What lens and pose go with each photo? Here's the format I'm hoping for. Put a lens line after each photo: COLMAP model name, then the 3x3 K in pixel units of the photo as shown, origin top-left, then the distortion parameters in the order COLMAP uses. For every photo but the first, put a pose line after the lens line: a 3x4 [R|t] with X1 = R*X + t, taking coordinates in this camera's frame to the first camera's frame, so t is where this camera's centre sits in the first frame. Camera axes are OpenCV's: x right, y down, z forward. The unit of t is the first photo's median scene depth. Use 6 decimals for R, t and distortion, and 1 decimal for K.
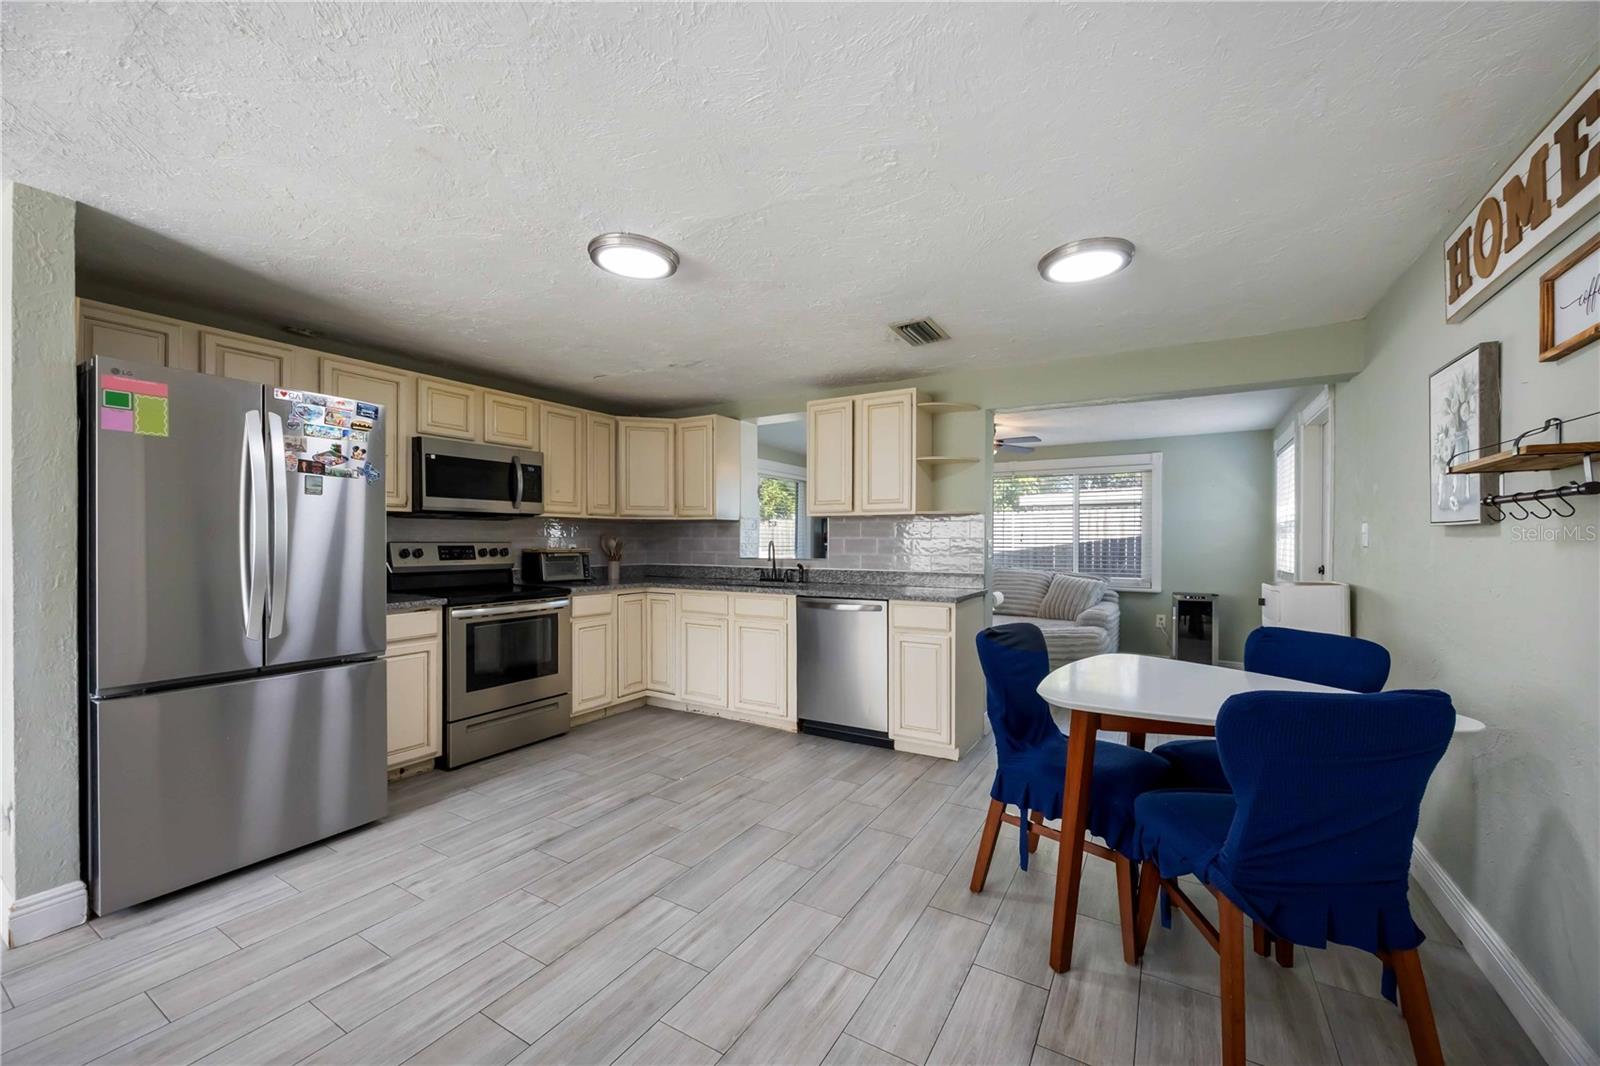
lens RADIAL K [[627.9, 0, 800.7], [0, 627.9, 543.3], [0, 0, 1]] dist [0.000619, 0.000200]
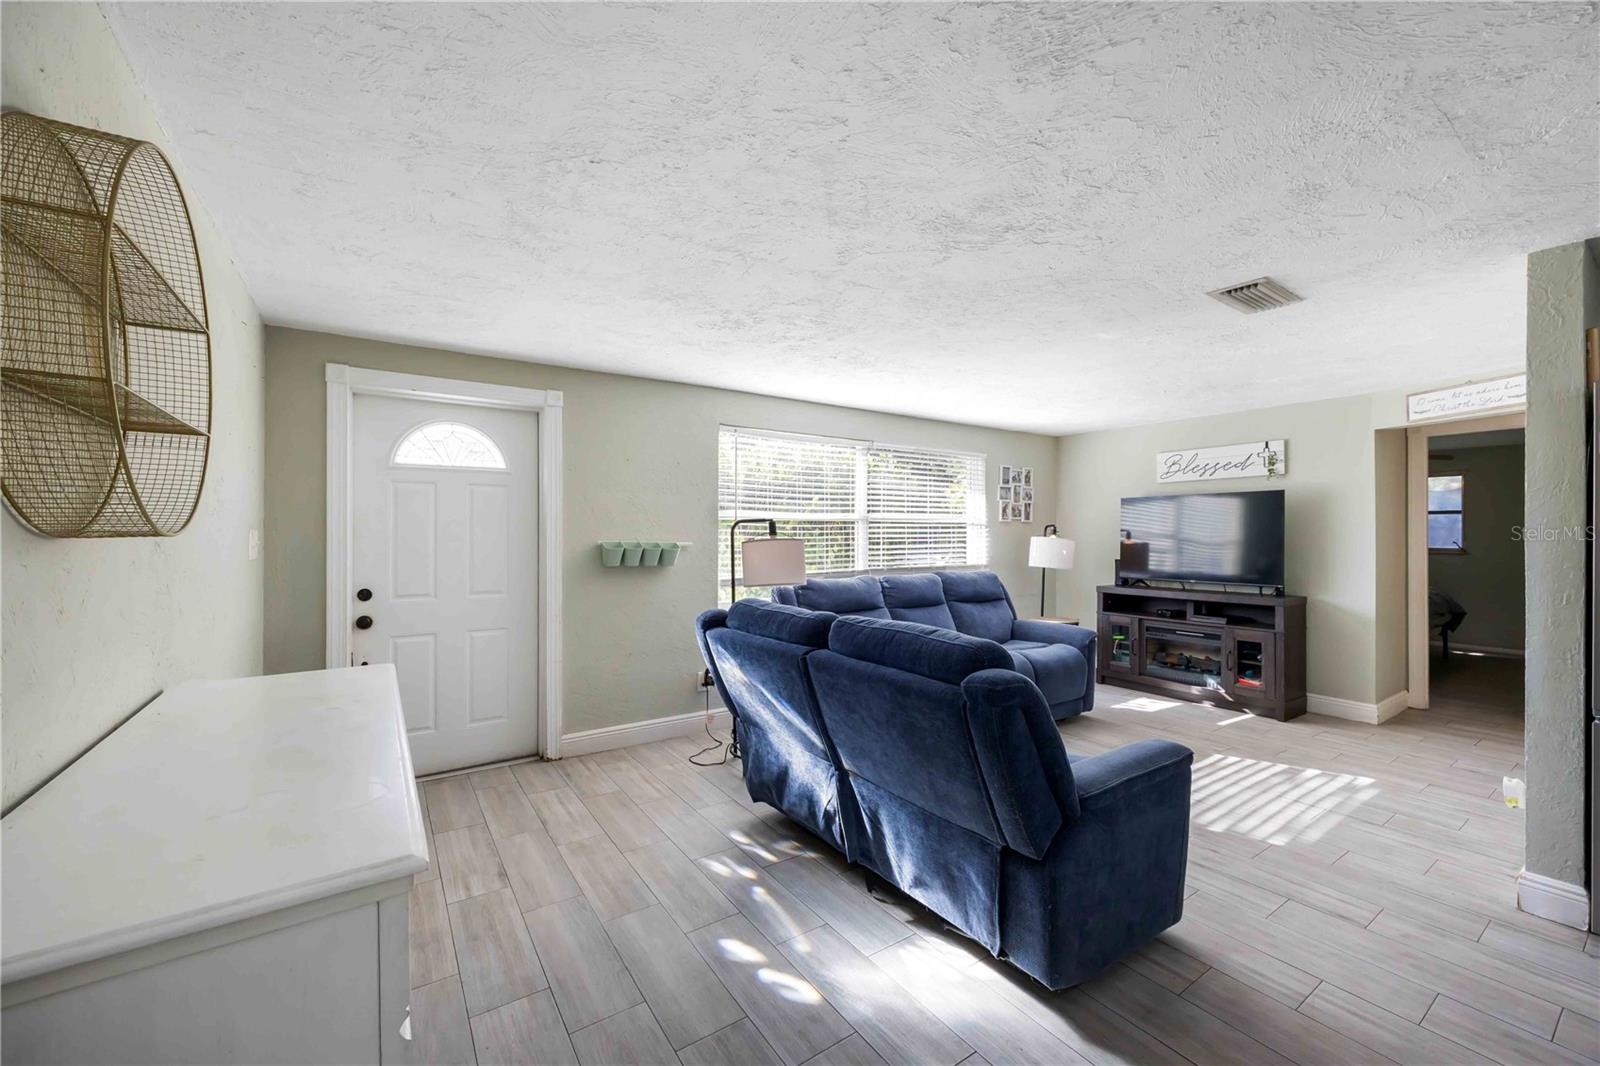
lens RADIAL K [[629.2, 0, 796.8], [0, 629.2, 527.9], [0, 0, 1]] dist [0.000941, -0.000047]
pose [[-0.423473, -0.011597, -0.905835, 0.241364], [-0.010757, 0.999912, -0.007773, -0.026502], [0.905845, 0.006452, -0.423560, 0.170740]]
